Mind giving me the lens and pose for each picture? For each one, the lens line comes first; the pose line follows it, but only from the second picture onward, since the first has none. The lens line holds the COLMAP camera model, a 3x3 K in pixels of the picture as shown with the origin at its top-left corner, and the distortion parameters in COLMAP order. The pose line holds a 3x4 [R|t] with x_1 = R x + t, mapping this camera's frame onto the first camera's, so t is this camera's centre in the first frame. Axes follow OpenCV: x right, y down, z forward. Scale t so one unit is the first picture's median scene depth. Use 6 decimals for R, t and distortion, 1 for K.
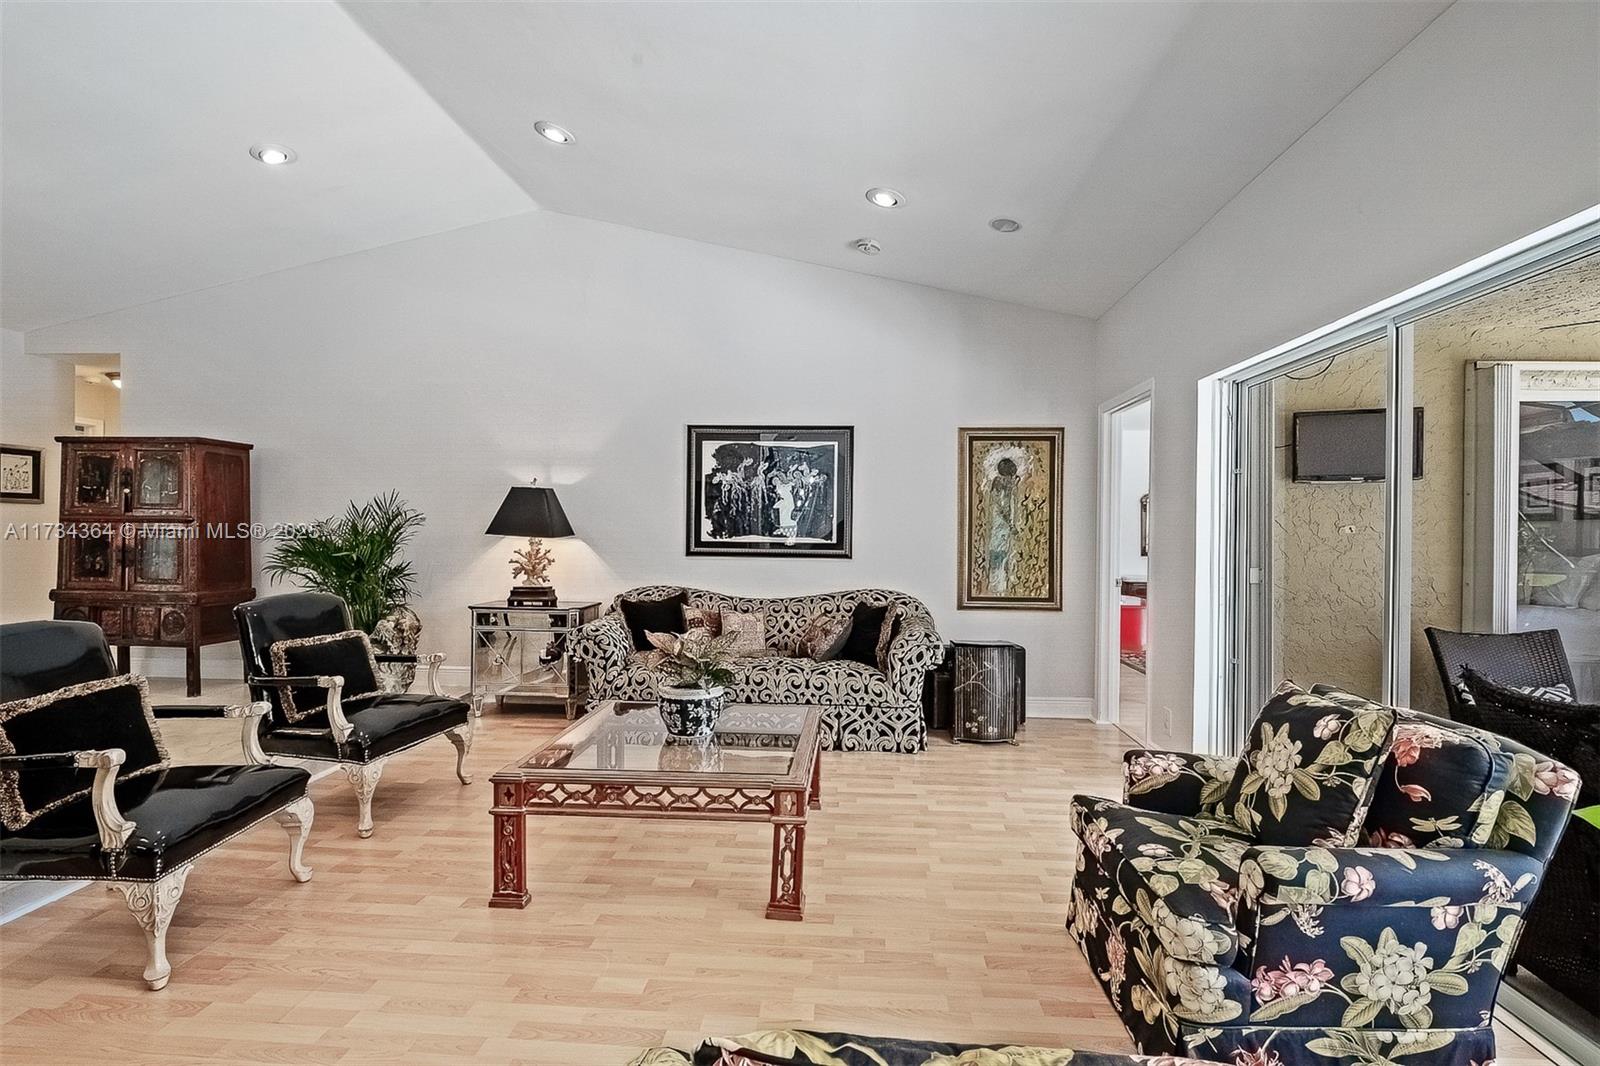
lens RADIAL K [[710.6, 0, 793.6], [0, 710.6, 536.6], [0, 0, 1]] dist [0.000449, -0.000879]
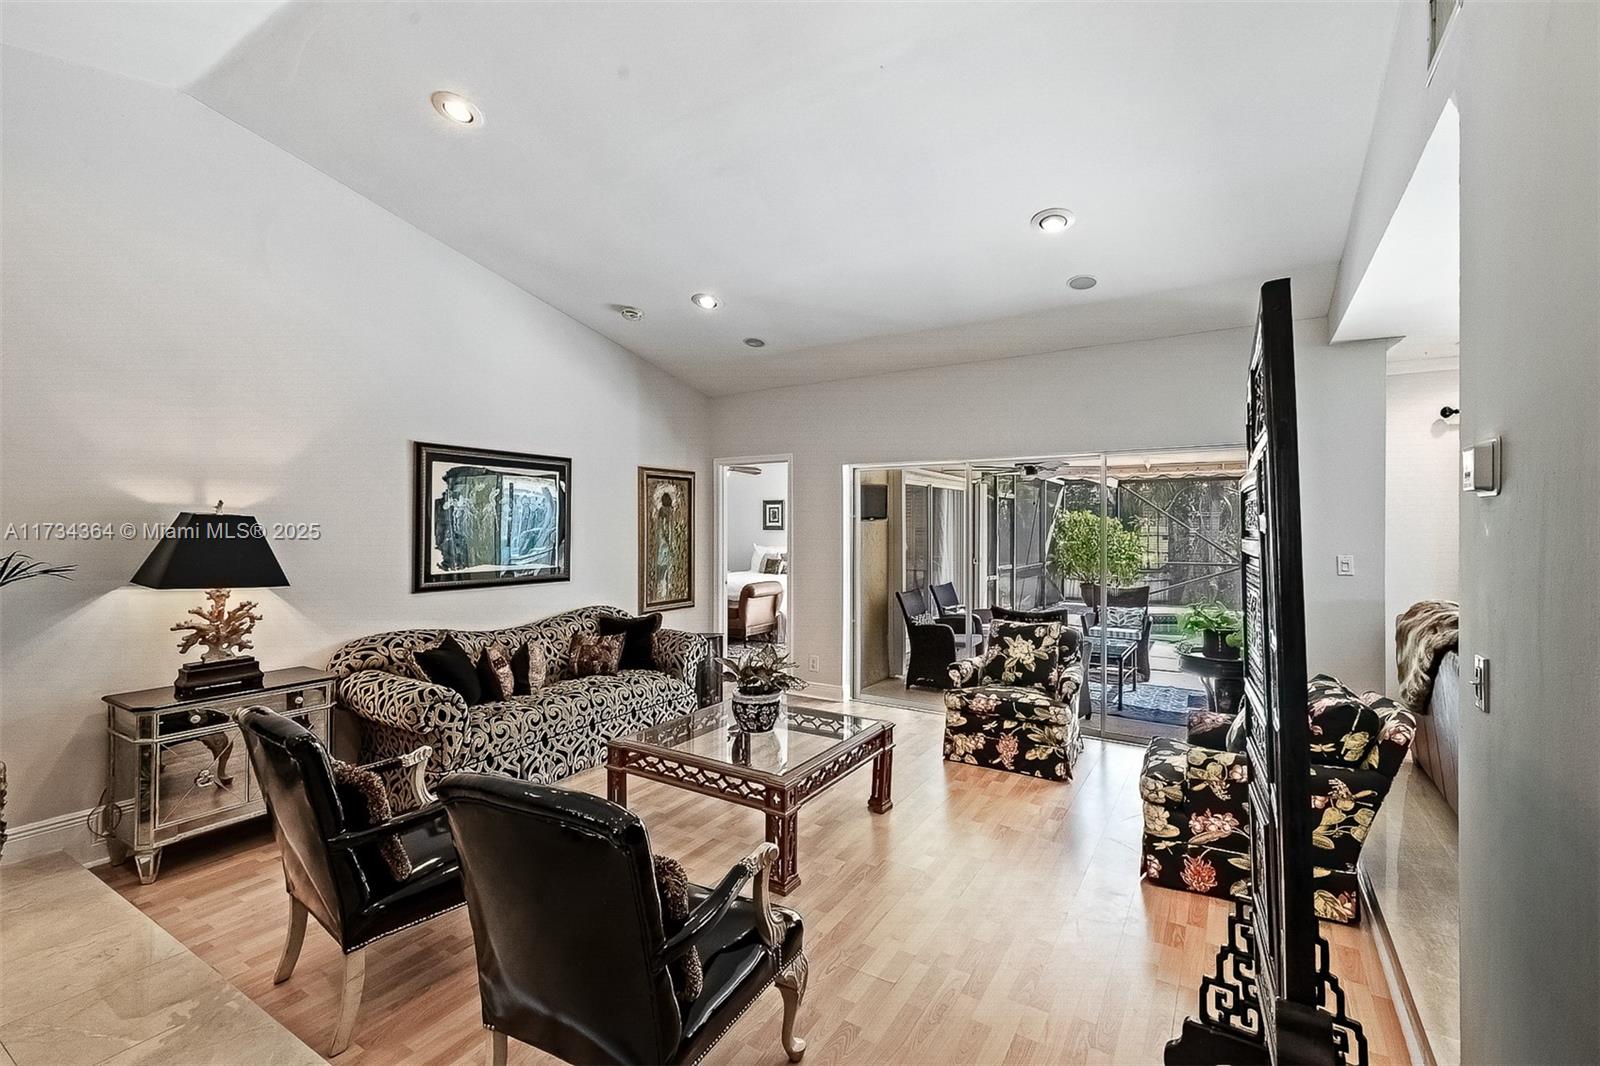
lens RADIAL K [[710.6, 0, 782.6], [0, 710.6, 522.6], [0, 0, 1]] dist [0.000449, -0.000879]
pose [[0.468034, -0.010316, 0.883650, -0.719607], [0.010108, 0.999929, 0.006320, -0.060766], [-0.883653, 0.005974, 0.468105, 0.205003]]
